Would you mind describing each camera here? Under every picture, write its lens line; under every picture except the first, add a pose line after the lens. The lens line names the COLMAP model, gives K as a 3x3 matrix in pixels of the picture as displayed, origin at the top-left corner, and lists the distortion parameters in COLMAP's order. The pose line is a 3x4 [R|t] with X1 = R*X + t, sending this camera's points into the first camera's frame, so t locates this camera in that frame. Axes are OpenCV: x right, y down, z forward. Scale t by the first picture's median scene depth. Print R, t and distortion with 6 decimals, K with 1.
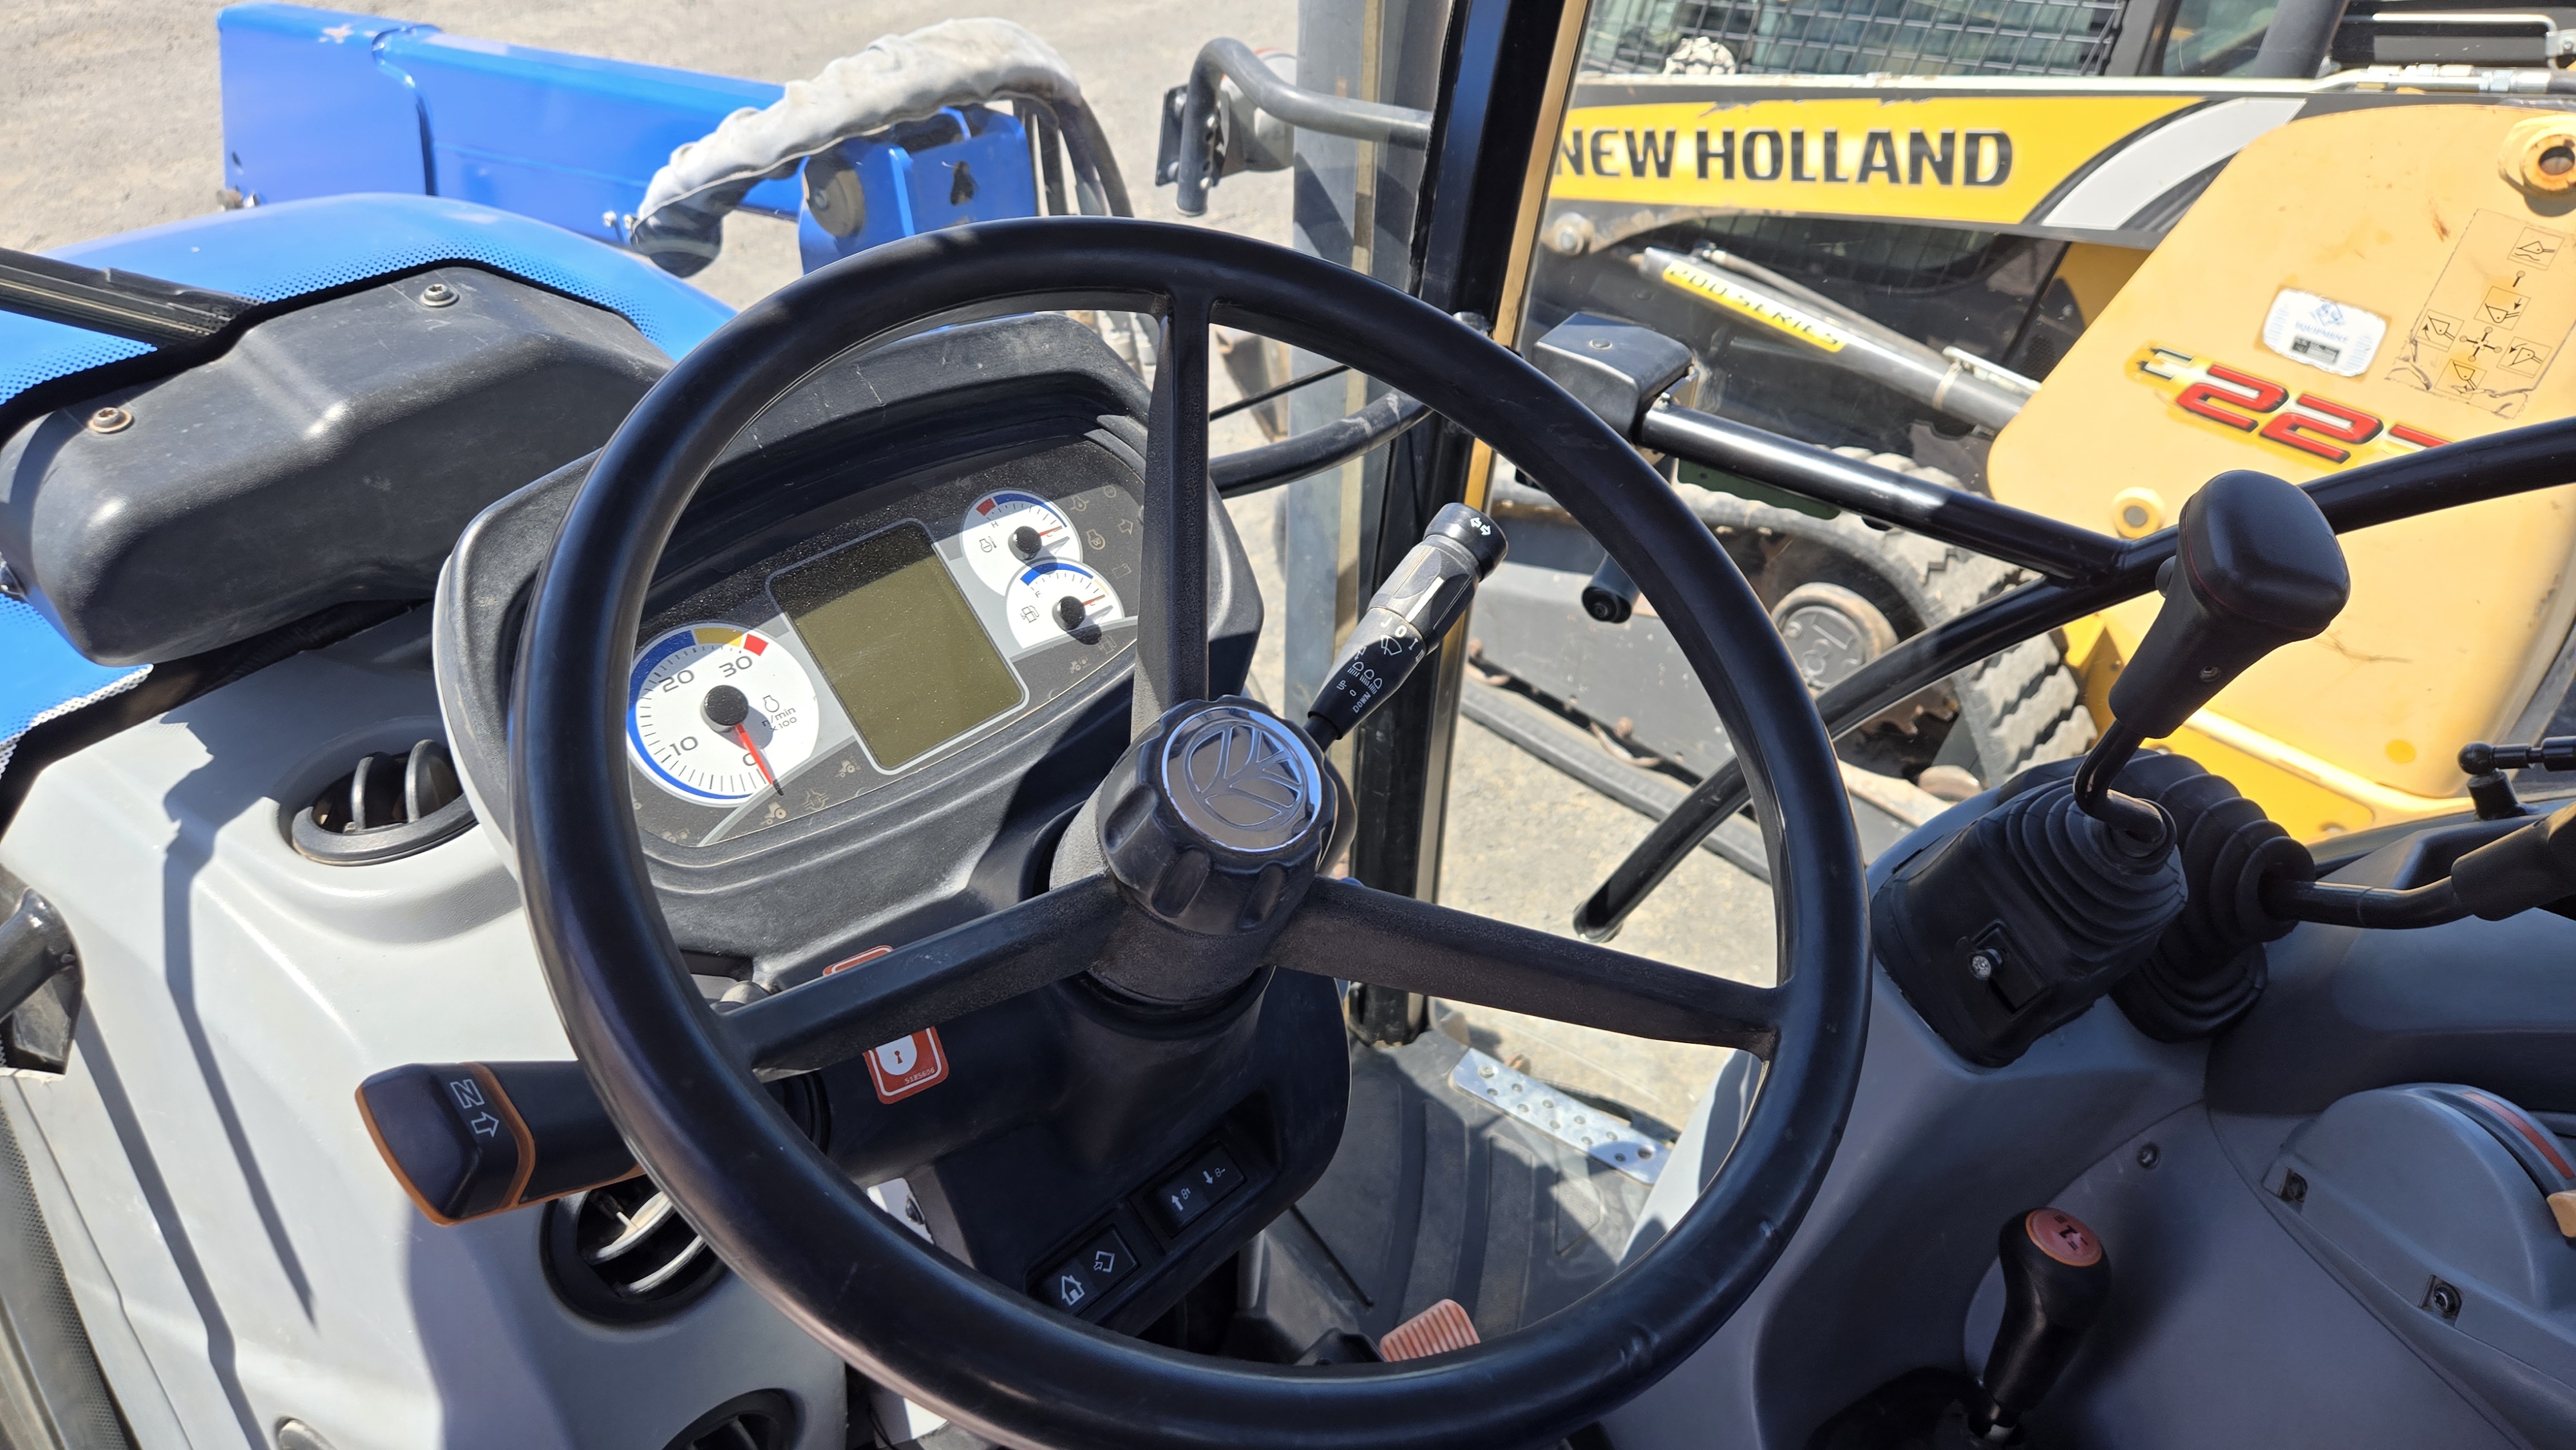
lens RADIAL K [[1749.6, 0, 1285.0], [0, 1749.6, 738.4], [0, 0, 1]] dist [0.070837, -0.063980]
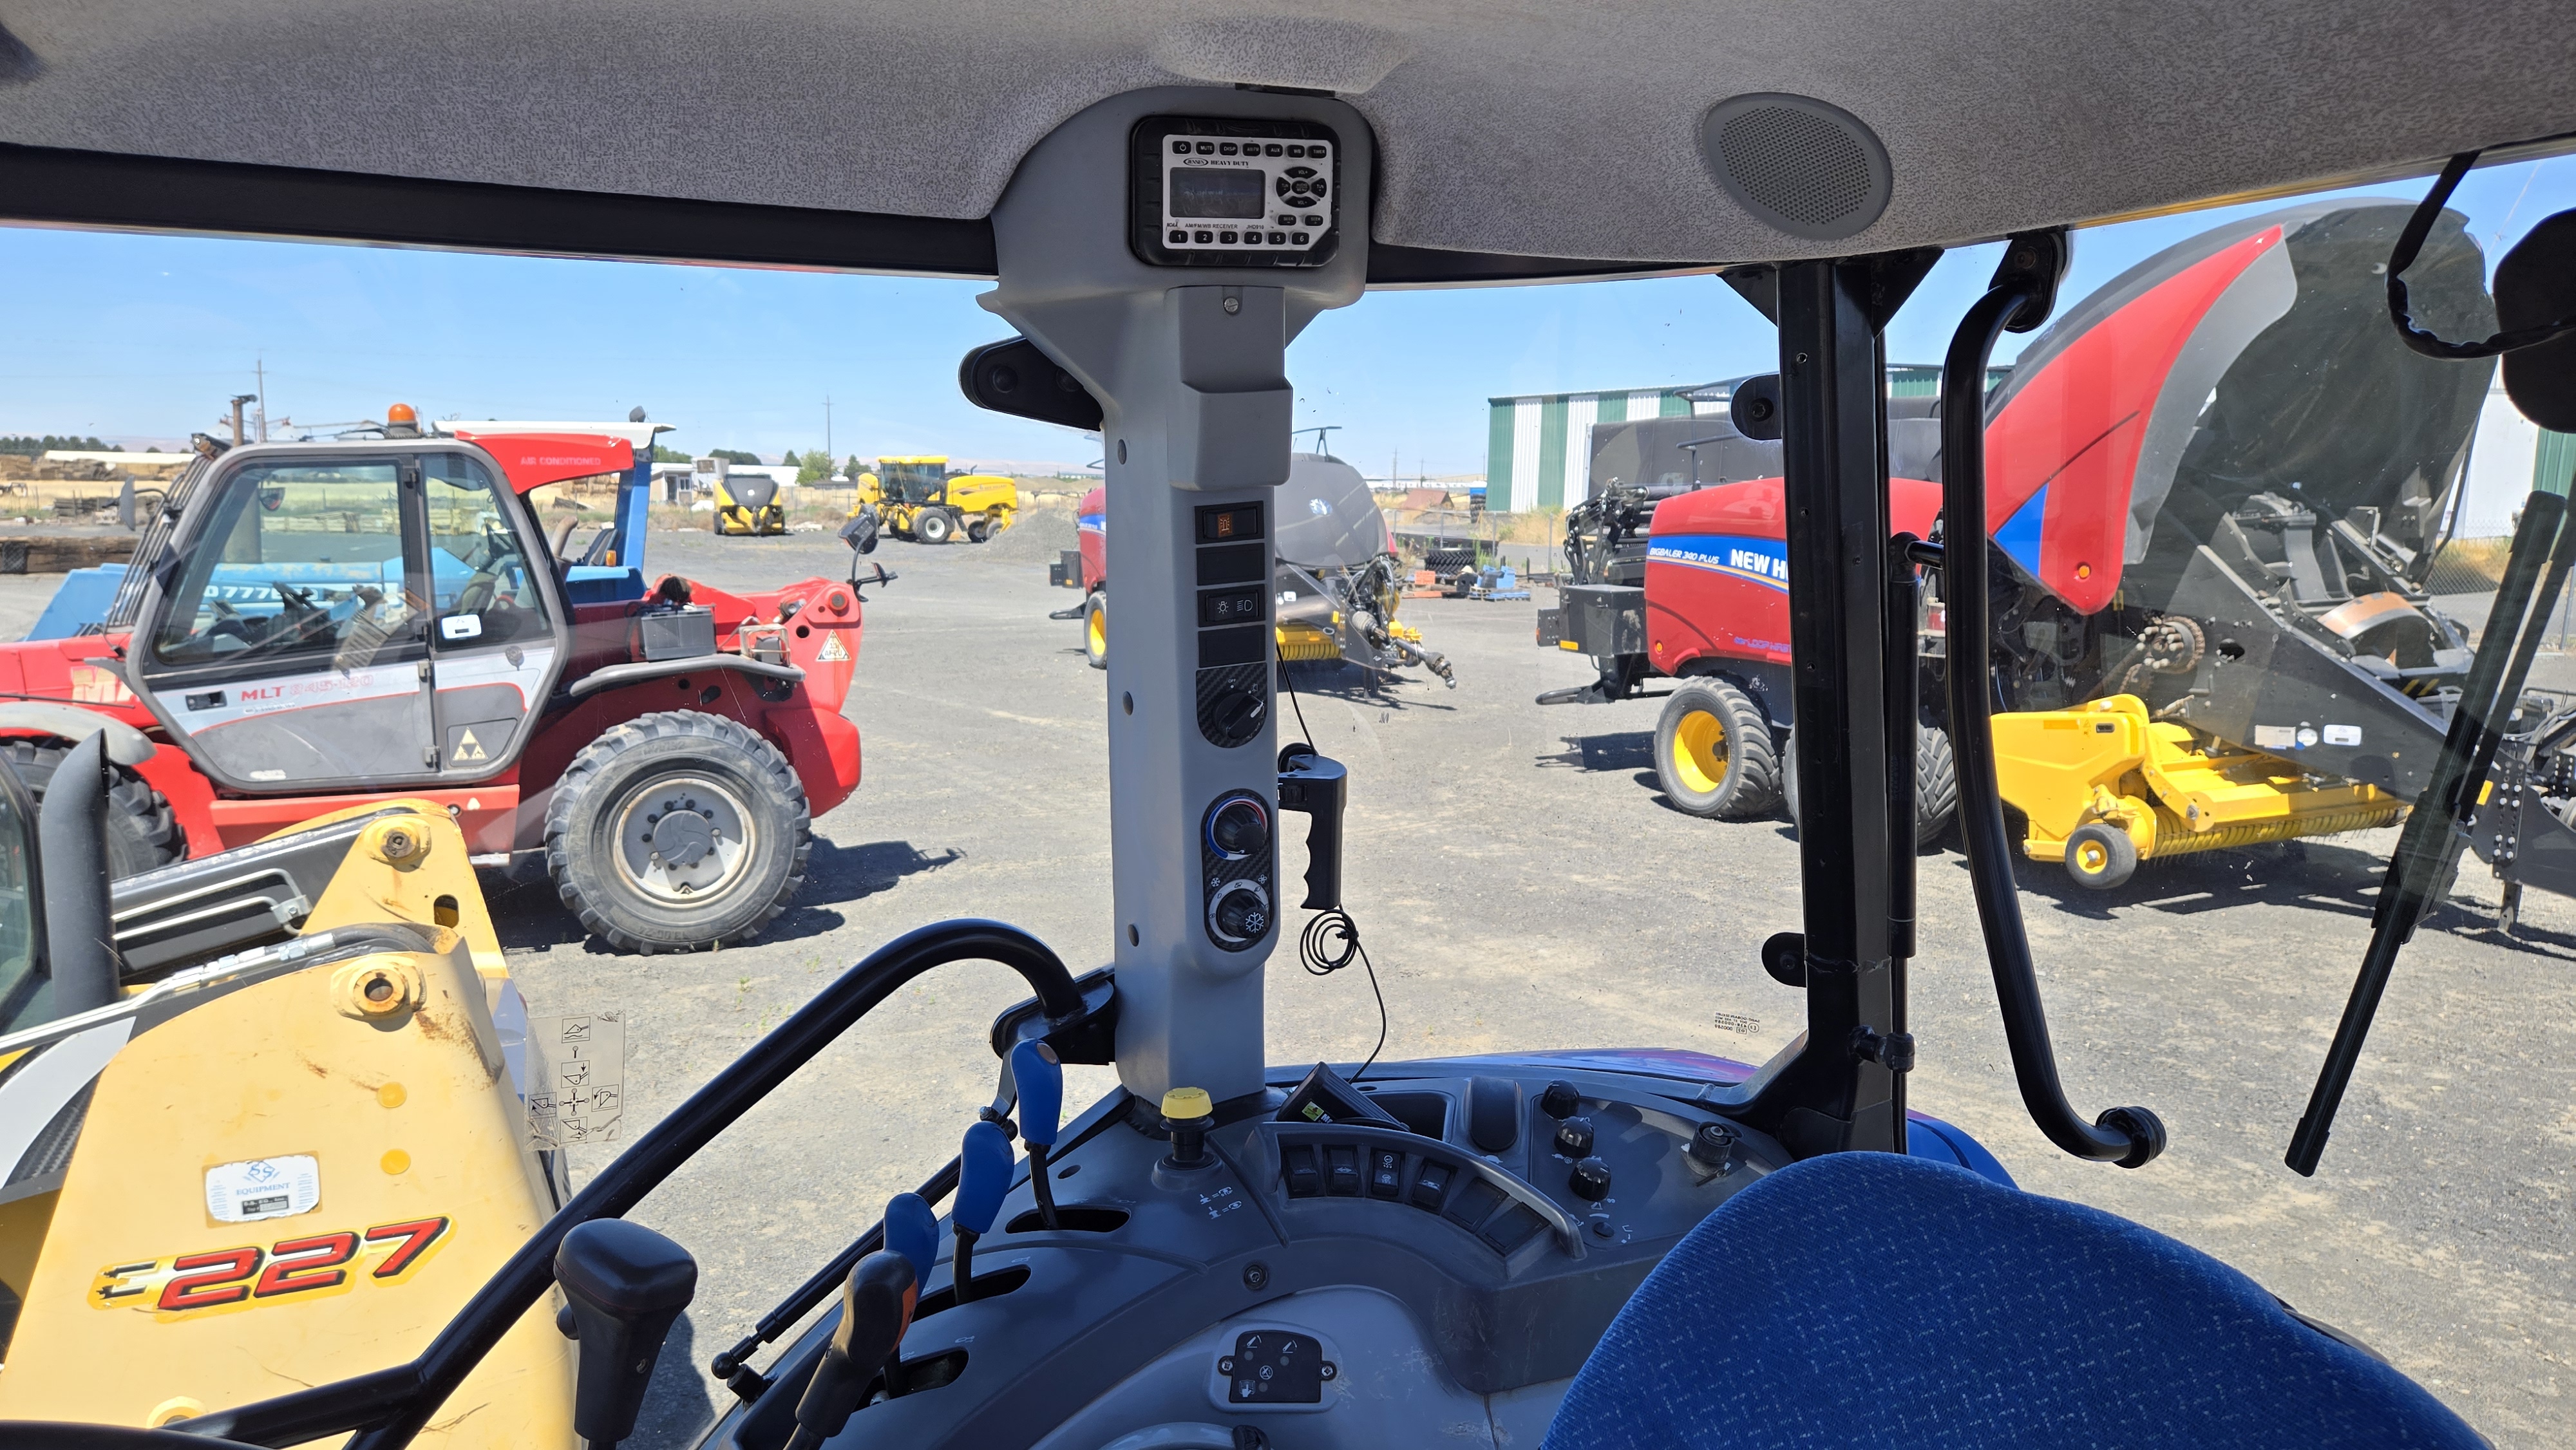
lens RADIAL K [[1747.0, 0, 1261.7], [0, 1747.0, 735.5], [0, 0, 1]] dist [0.076373, -0.066778]
pose [[0.384125, -0.175201, 0.906506, -0.111594], [0.573560, 0.814680, -0.085588, -0.011224], [-0.723517, 0.552812, 0.413427, -0.036363]]
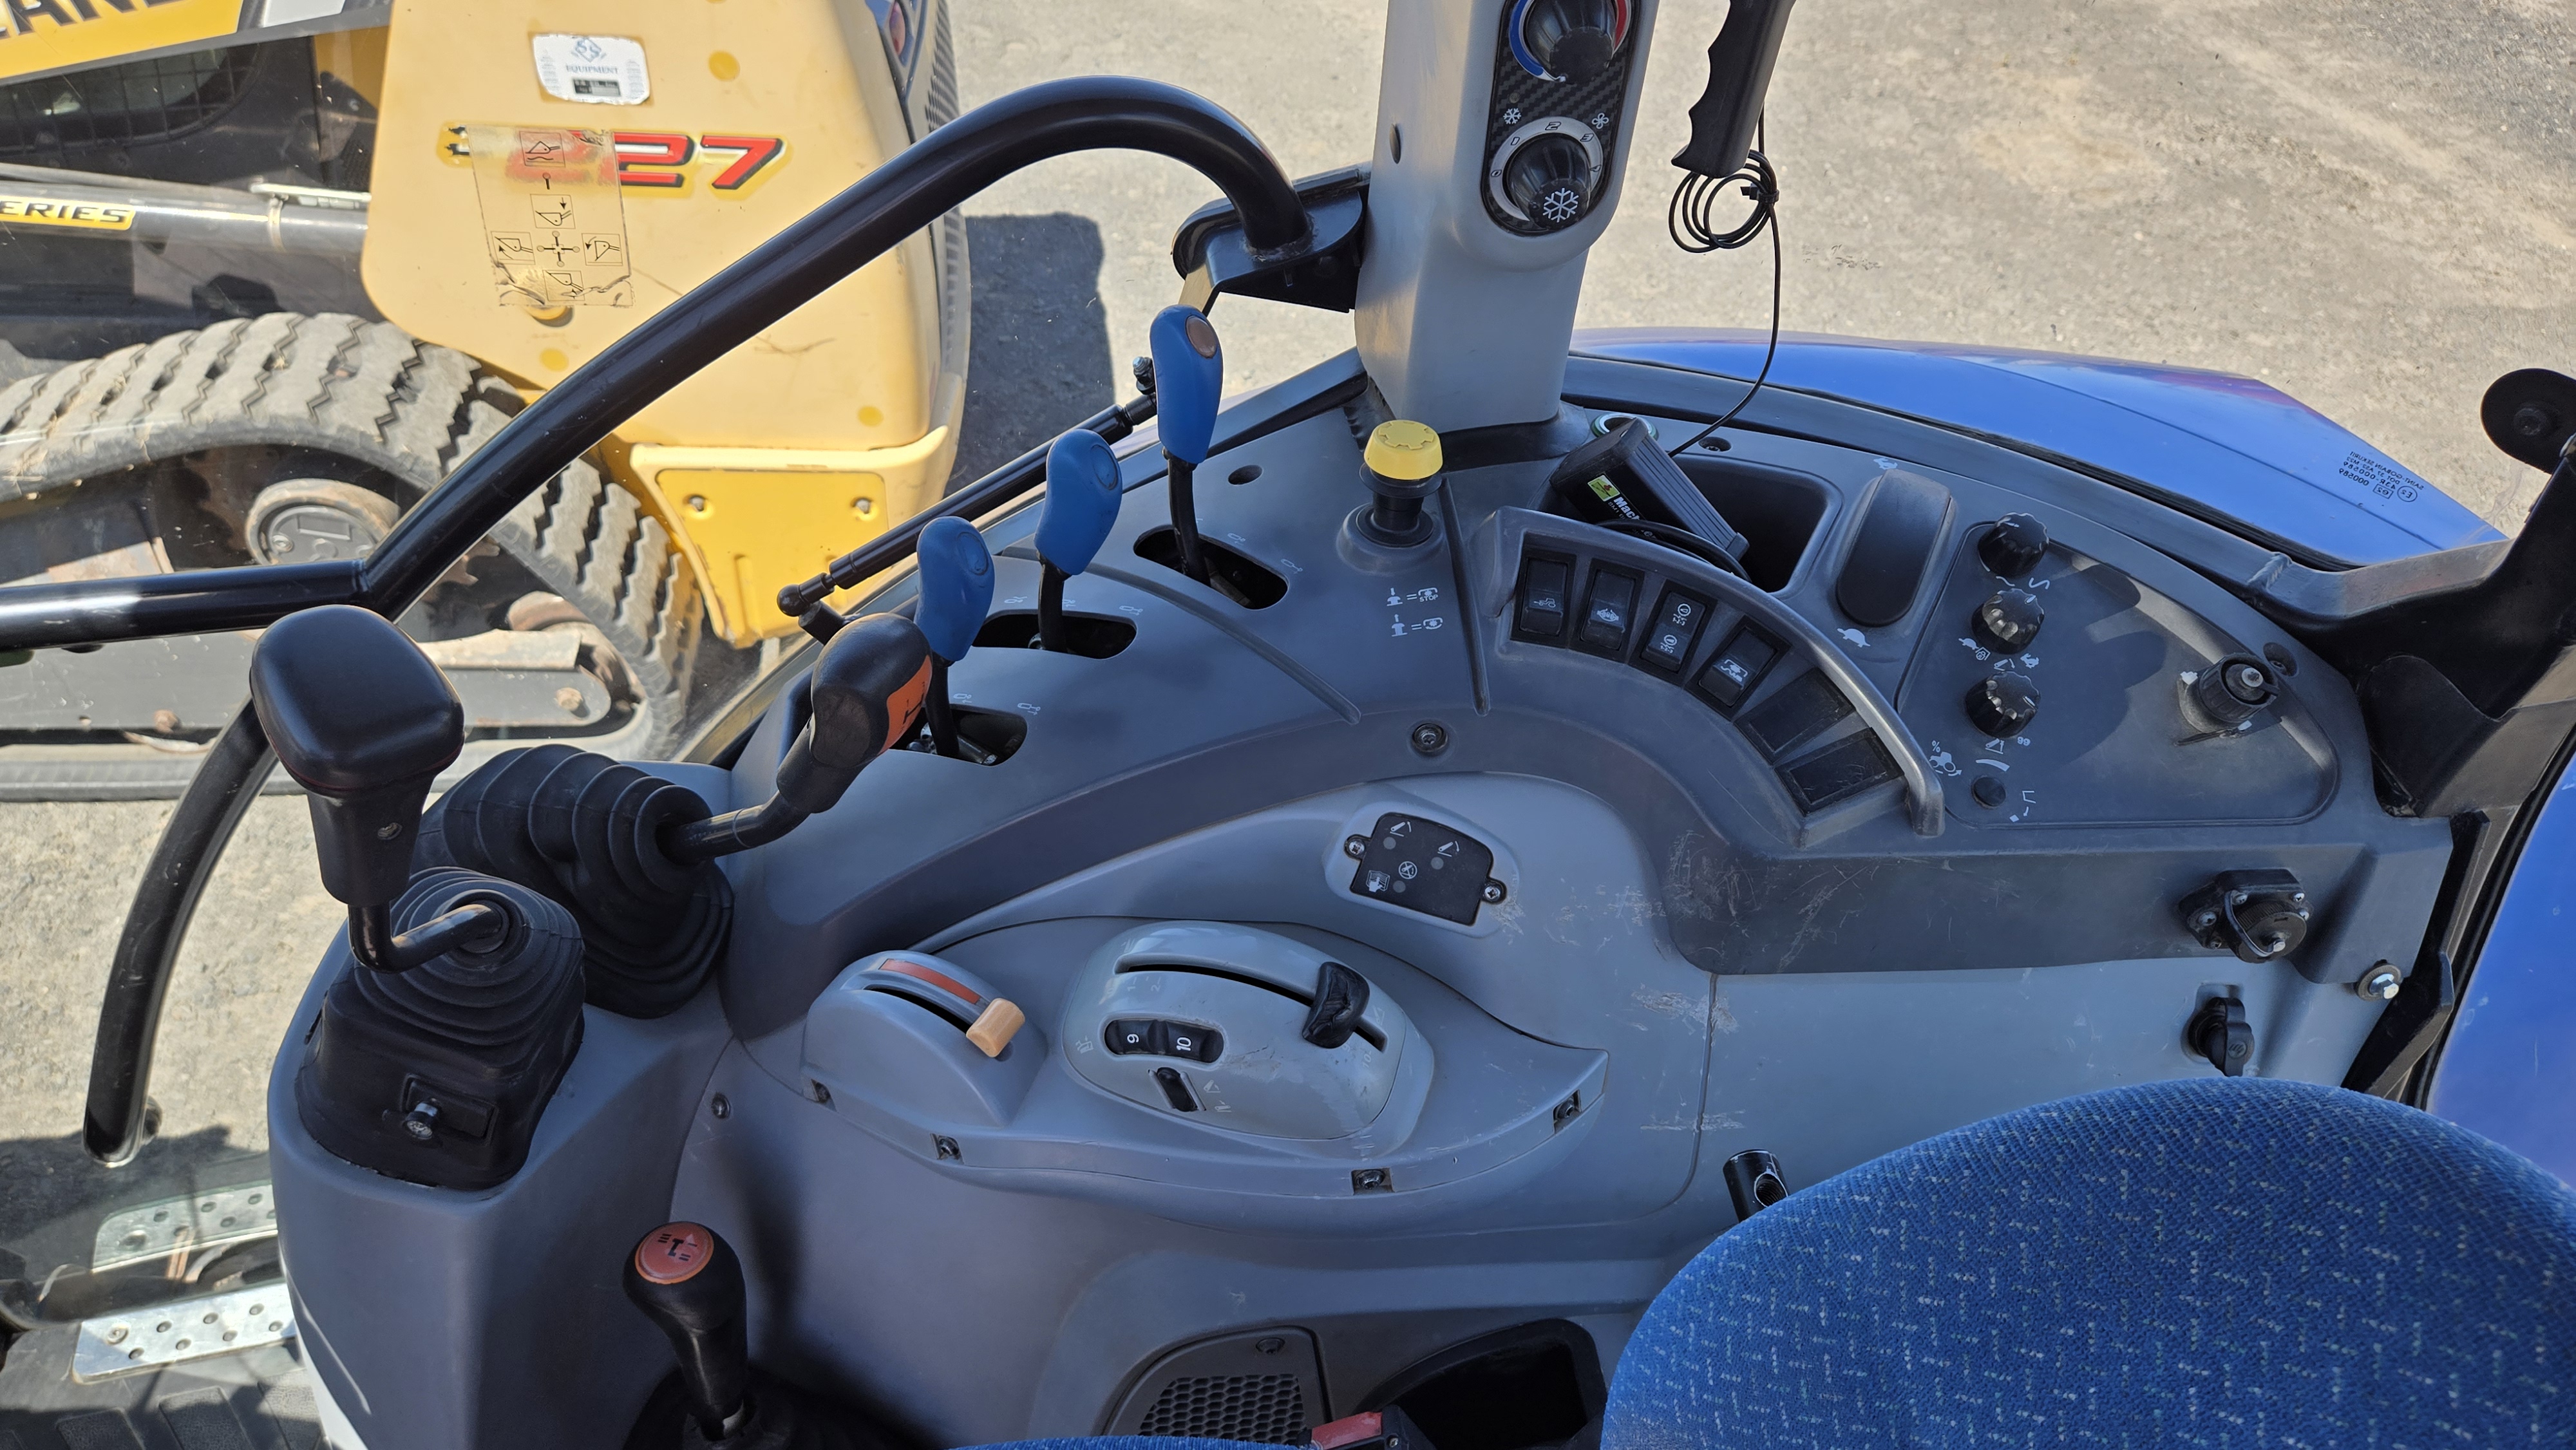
lens RADIAL K [[1747.0, 0, 1261.7], [0, 1747.0, 735.5], [0, 0, 1]] dist [0.076373, -0.066778]
pose [[0.663290, -0.511341, 0.546421, 0.095376], [0.418854, 0.858741, 0.295171, -0.042755], [-0.620167, 0.033086, 0.783772, 0.007495]]
